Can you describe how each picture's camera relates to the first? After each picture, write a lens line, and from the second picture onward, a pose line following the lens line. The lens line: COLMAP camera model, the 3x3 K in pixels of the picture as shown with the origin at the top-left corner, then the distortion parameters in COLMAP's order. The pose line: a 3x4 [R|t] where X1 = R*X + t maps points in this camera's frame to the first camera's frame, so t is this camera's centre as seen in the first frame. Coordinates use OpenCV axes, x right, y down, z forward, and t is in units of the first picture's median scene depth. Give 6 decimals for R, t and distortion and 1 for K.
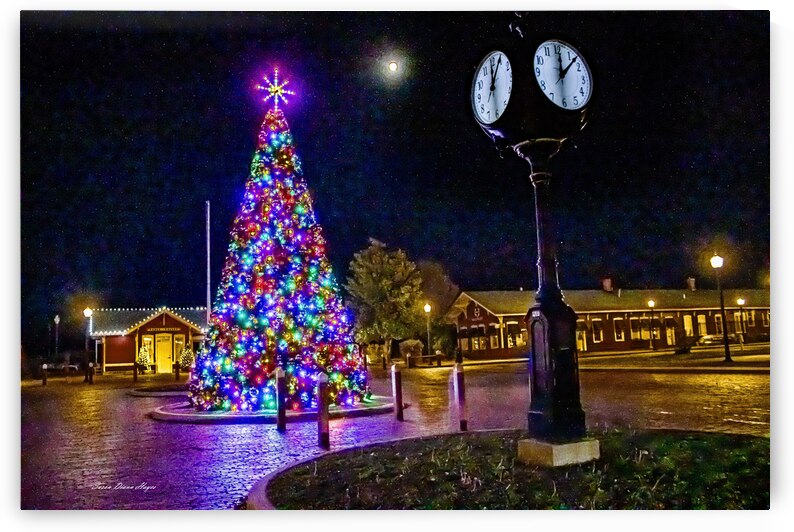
lens RADIAL K [[728.5, 0, 396.2], [0, 728.5, 261.9], [0, 0, 1]] dist [-0.137602, 0.000000]
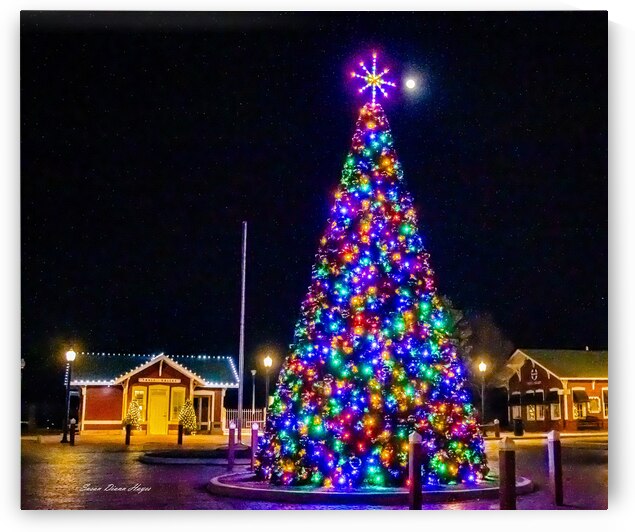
lens RADIAL K [[825.1, 0, 317.9], [0, 825.1, 266.0], [0, 0, 1]] dist [-0.097181, 0.000000]
pose [[0.999040, 0.037304, -0.022987, -0.205443], [-0.038719, 0.997165, -0.064517, 0.028359], [0.020515, 0.065345, 0.997652, 0.110134]]
